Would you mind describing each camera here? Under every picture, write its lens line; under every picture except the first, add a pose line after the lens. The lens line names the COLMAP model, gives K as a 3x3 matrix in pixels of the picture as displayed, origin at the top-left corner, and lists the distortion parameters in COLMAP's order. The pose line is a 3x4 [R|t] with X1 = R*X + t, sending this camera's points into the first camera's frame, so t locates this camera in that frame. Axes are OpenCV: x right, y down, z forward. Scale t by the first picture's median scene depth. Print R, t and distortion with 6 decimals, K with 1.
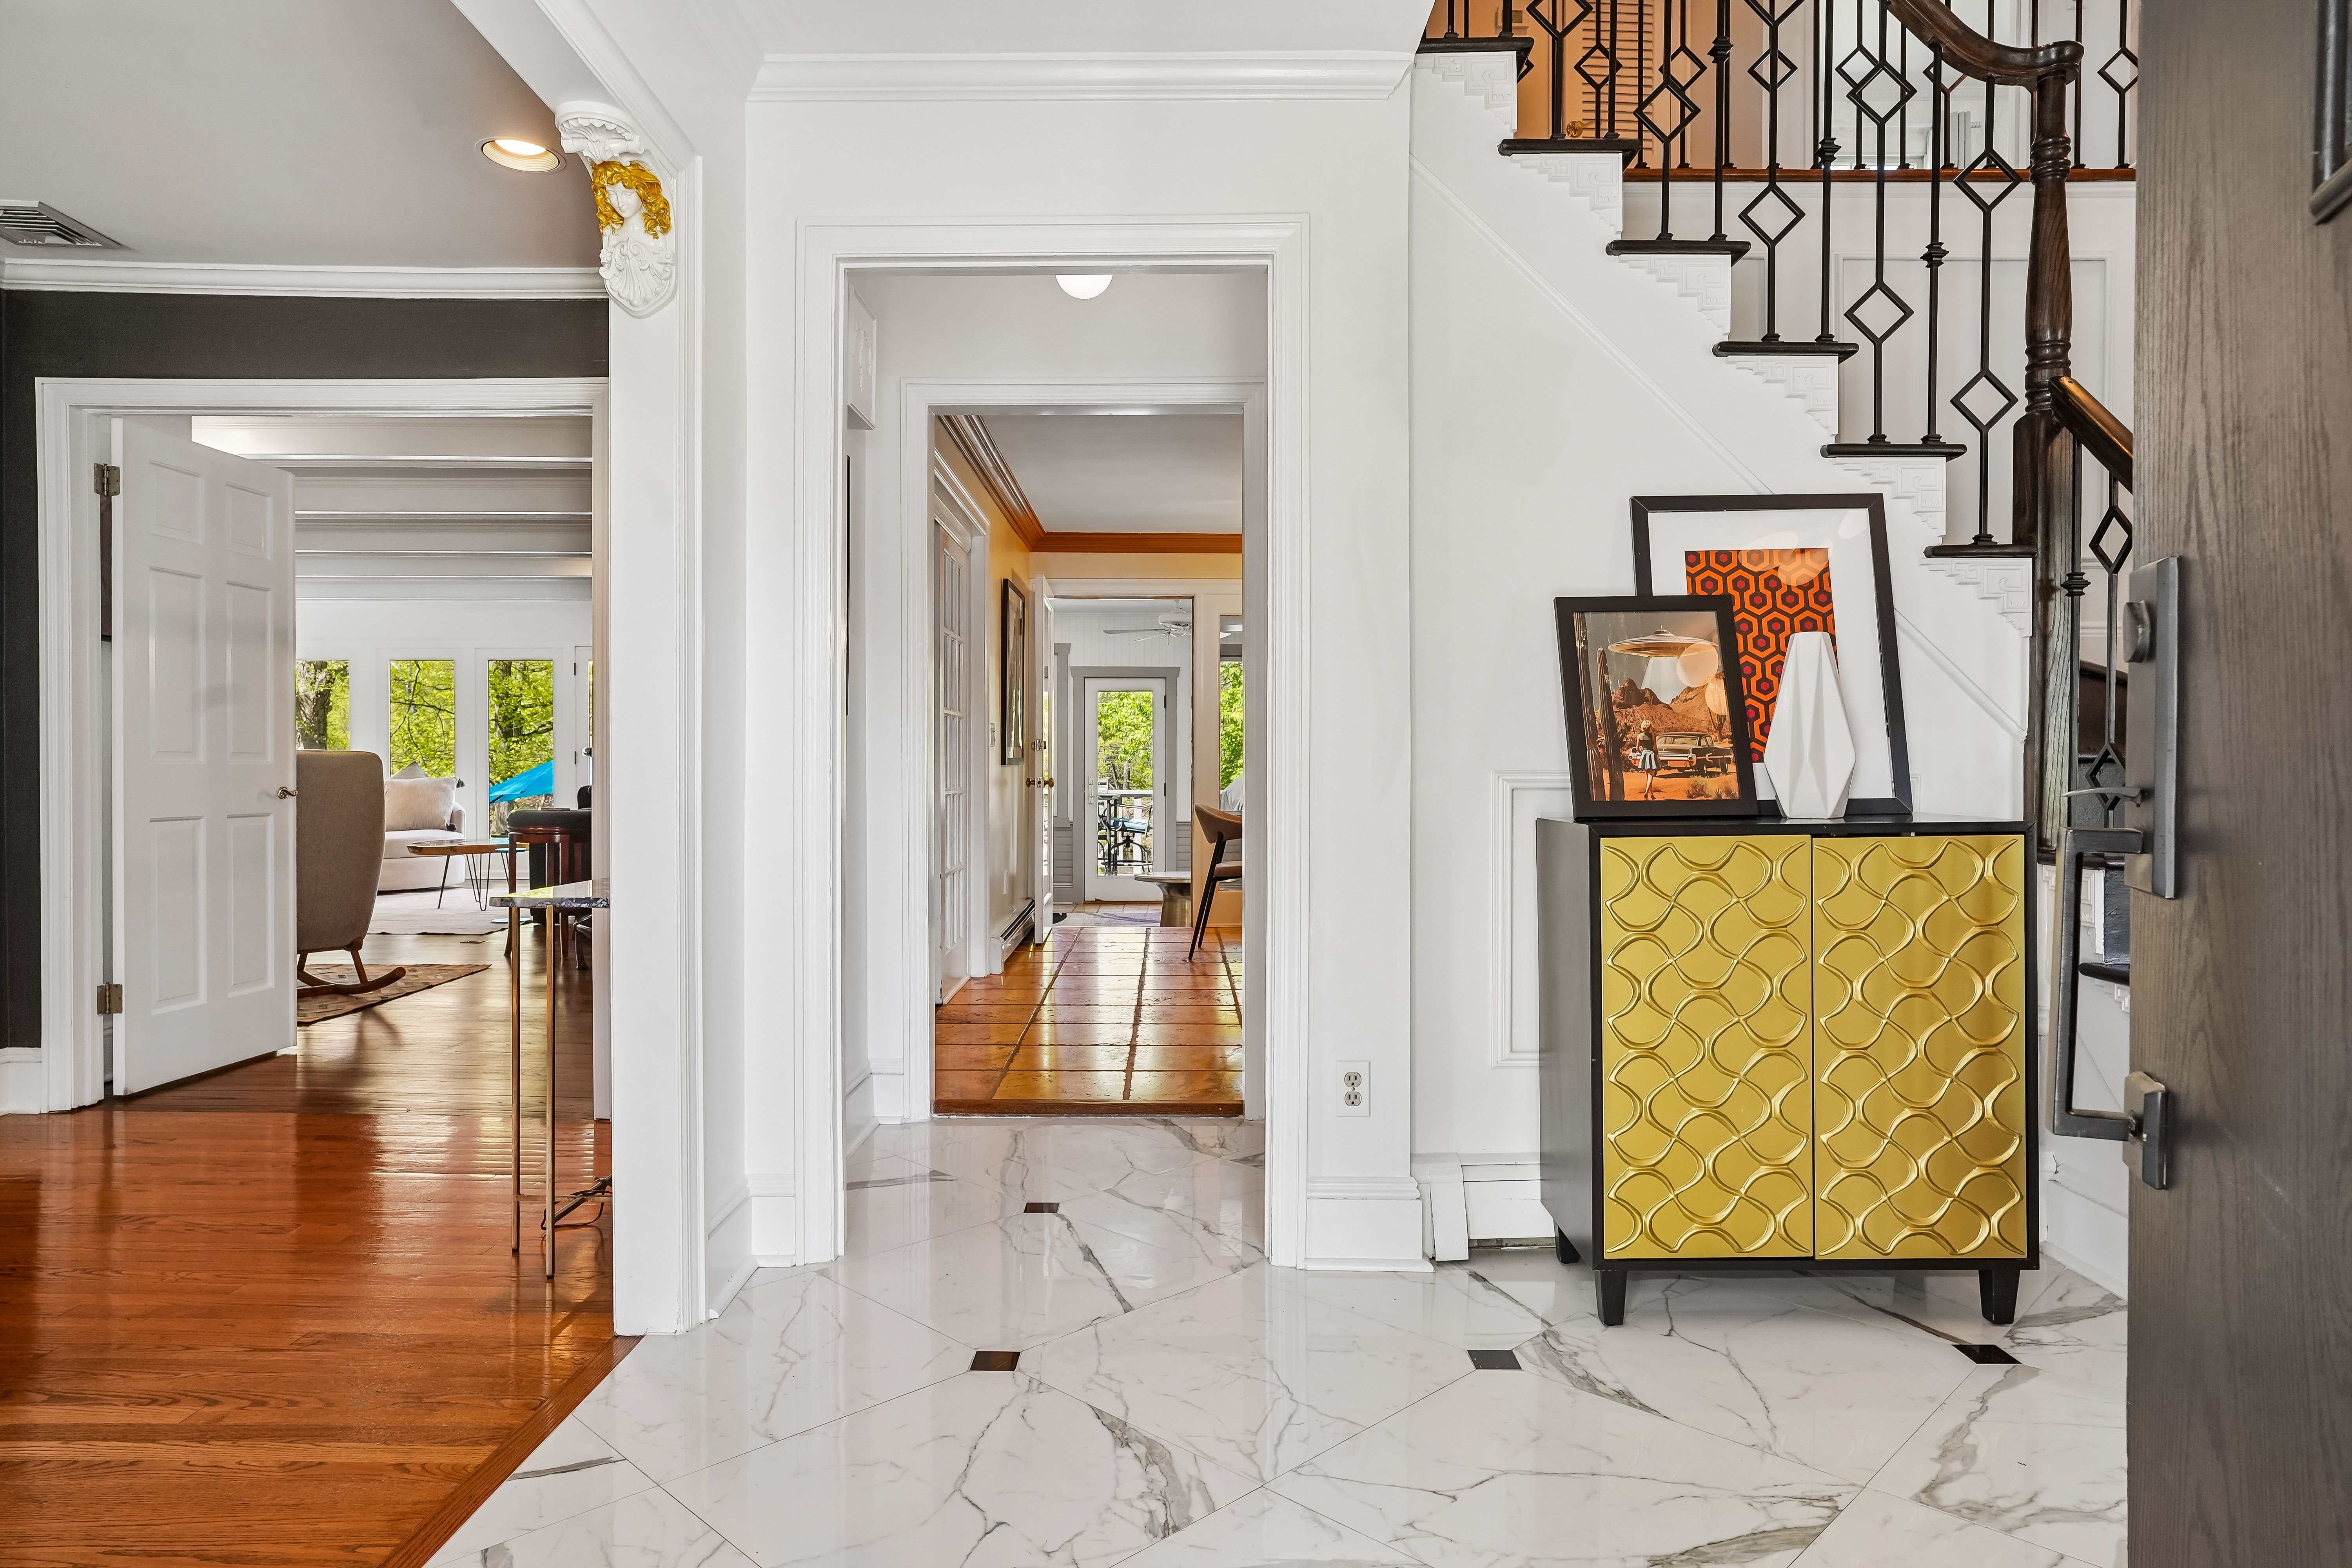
lens RADIAL K [[1397.7, 0, 1176.0], [0, 1397.7, 784.0], [0, 0, 1]] dist [-0.002205, -0.000382]
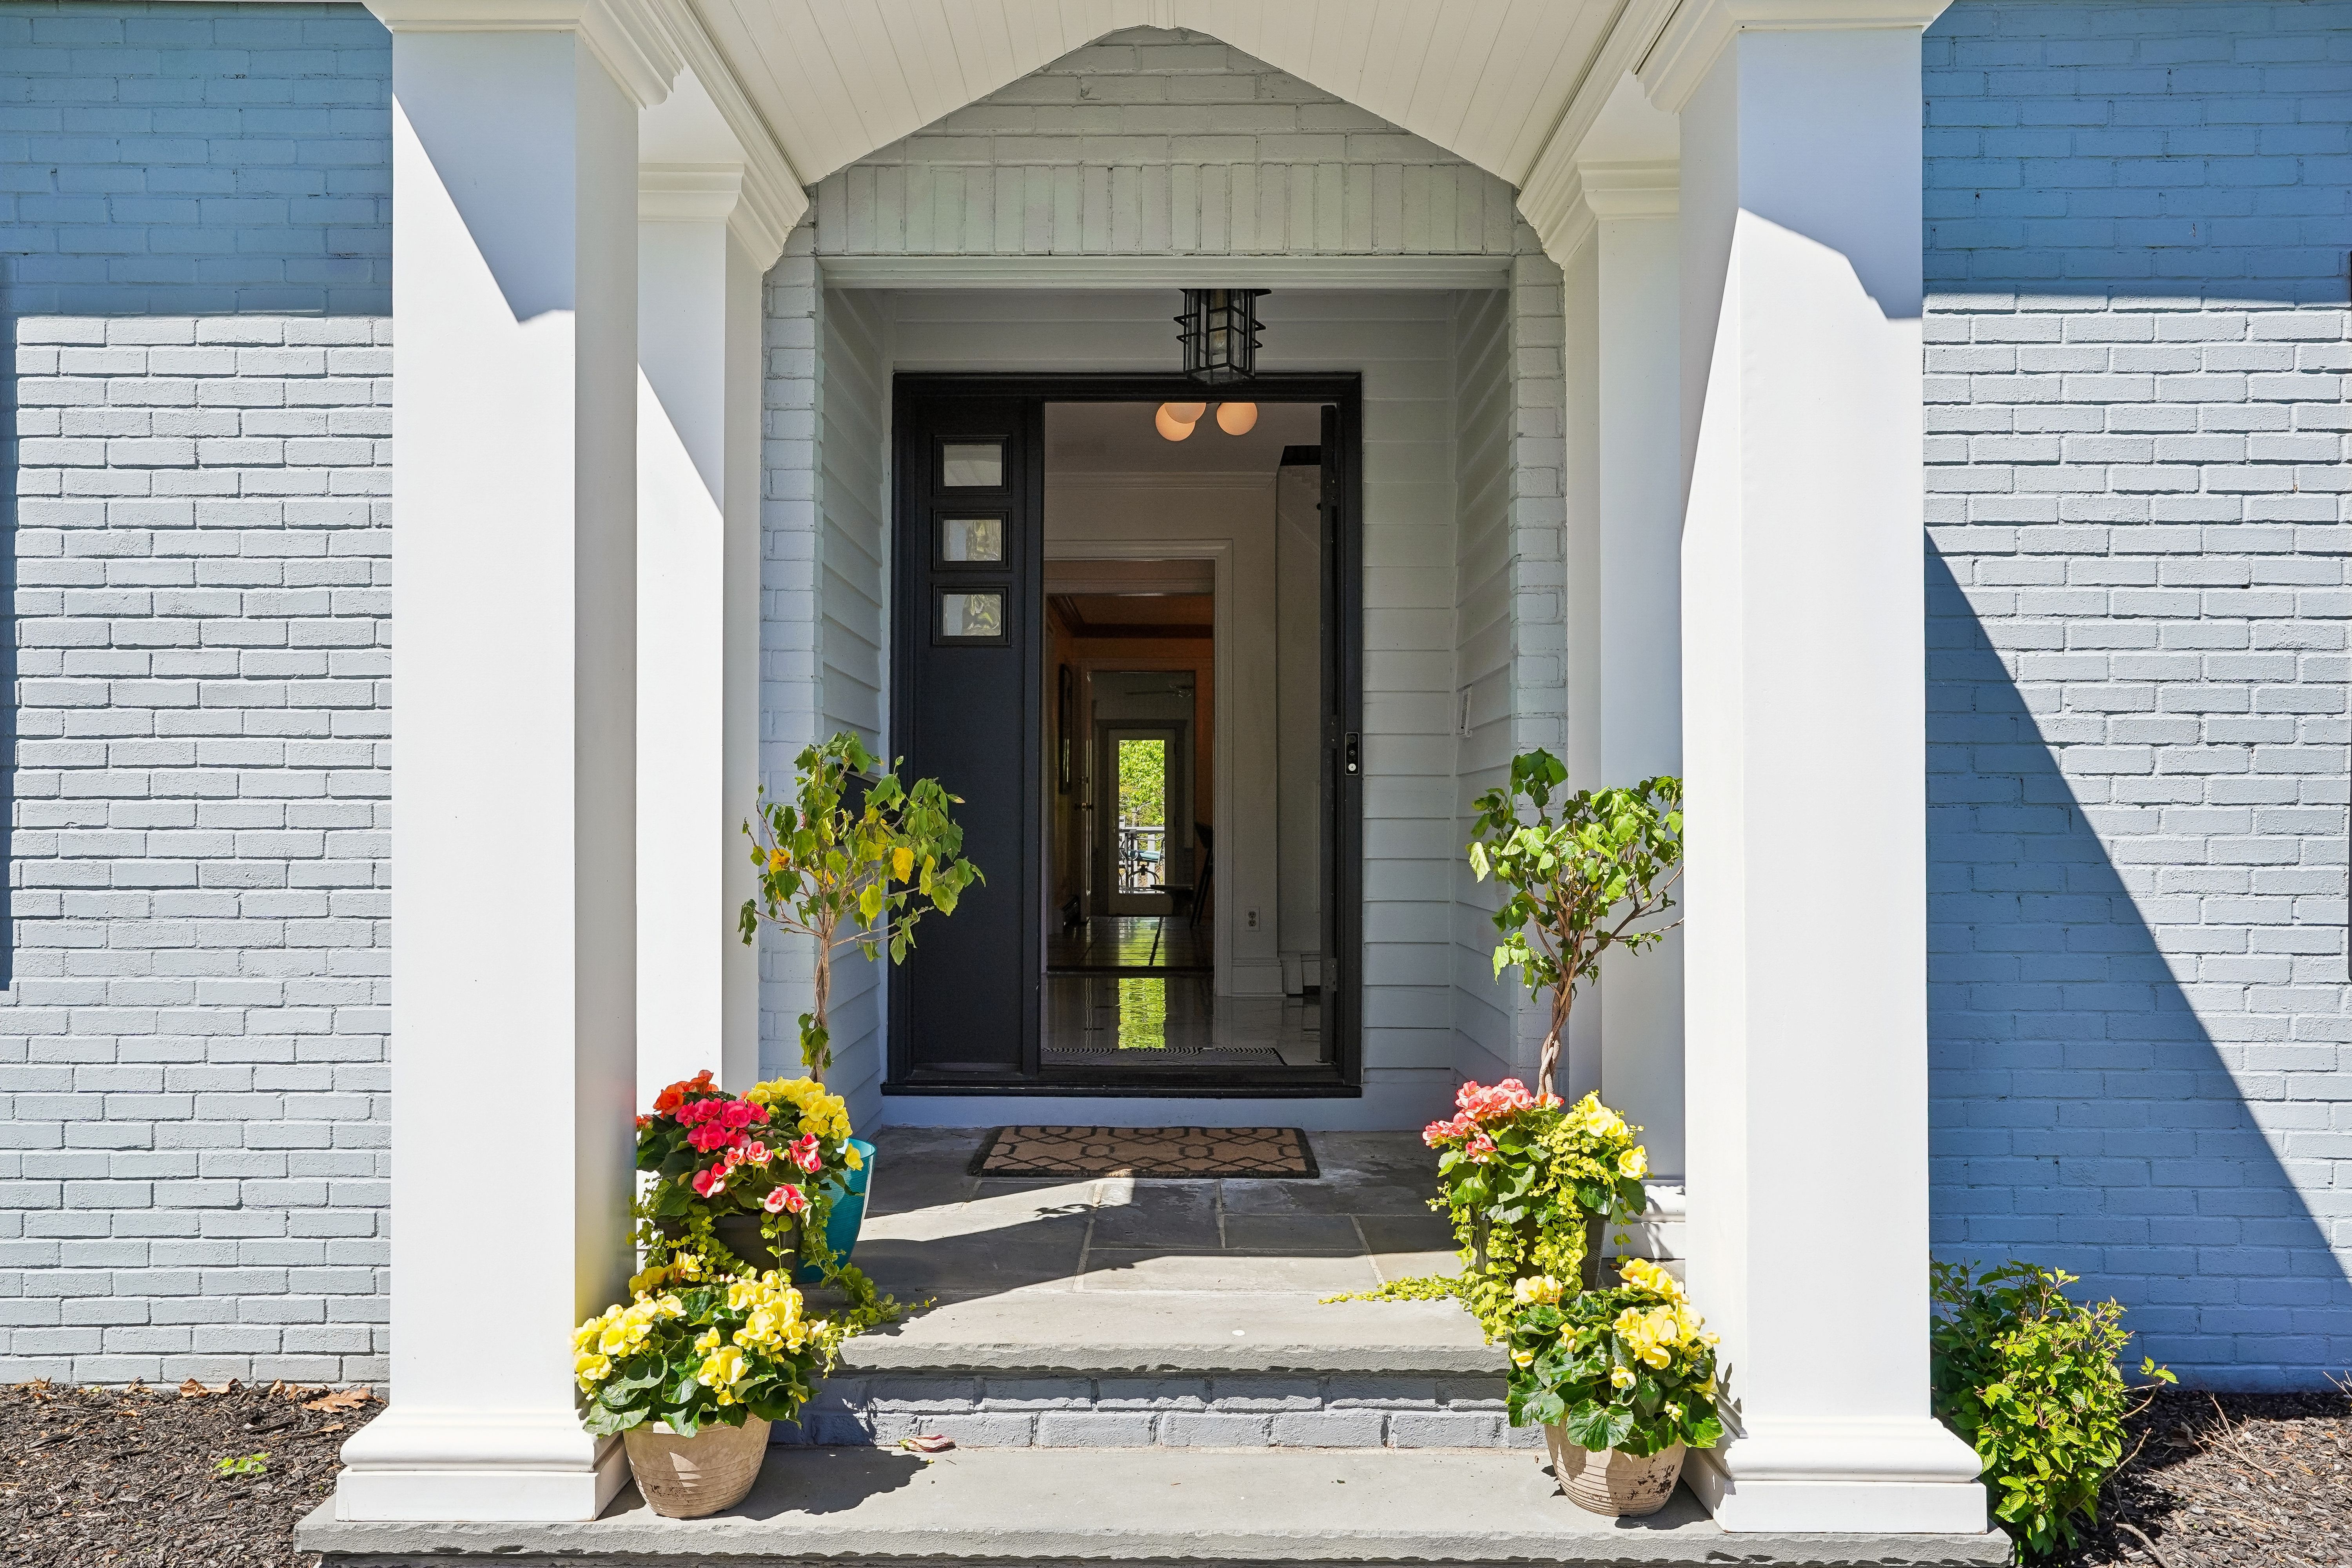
lens RADIAL K [[1662.0, 0, 1181.4], [0, 1662.0, 809.2], [0, 0, 1]] dist [0.002867, 0.001007]
pose [[0.999944, -0.008017, -0.006921, 0.012478], [0.007870, 0.999746, -0.021101, 0.037448], [0.007088, 0.021045, 0.999753, -0.653056]]
